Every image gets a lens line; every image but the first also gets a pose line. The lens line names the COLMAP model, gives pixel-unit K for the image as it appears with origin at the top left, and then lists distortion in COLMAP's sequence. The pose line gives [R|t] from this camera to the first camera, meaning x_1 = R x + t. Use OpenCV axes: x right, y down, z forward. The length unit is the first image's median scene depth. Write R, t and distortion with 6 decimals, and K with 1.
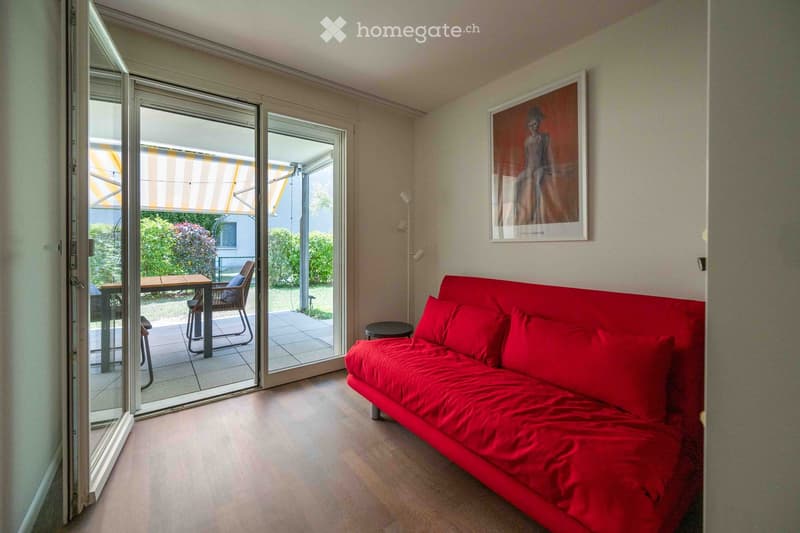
lens RADIAL K [[327.9, 0, 402.3], [0, 327.9, 249.6], [0, 0, 1]] dist [0.015952, 0.000040]
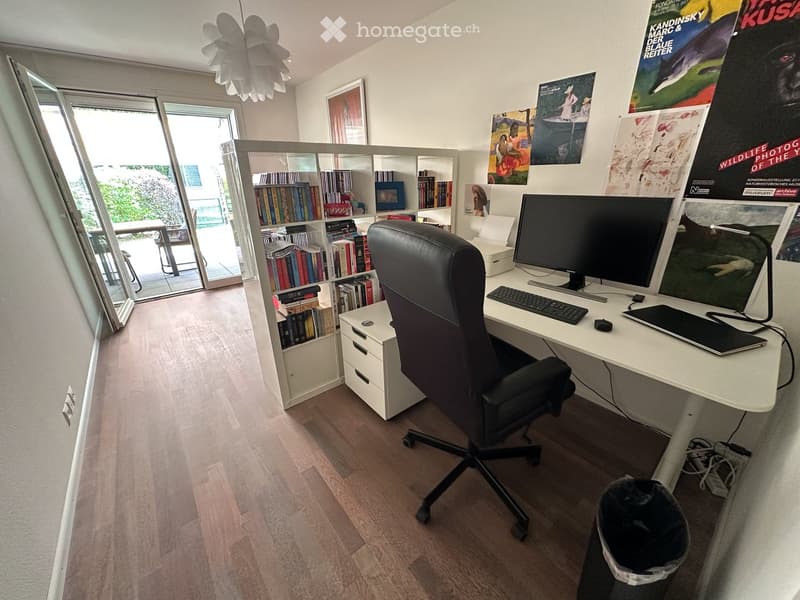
lens RADIAL K [[323.8, 0, 400.0], [0, 323.8, 300.0], [0, 0, 1]] dist [-0.000776, -0.000317]
pose [[0.999141, -0.037193, 0.018271, 0.520932], [0.028429, 0.936025, 0.350783, -0.082167], [-0.030149, -0.349962, 0.936279, -0.592020]]
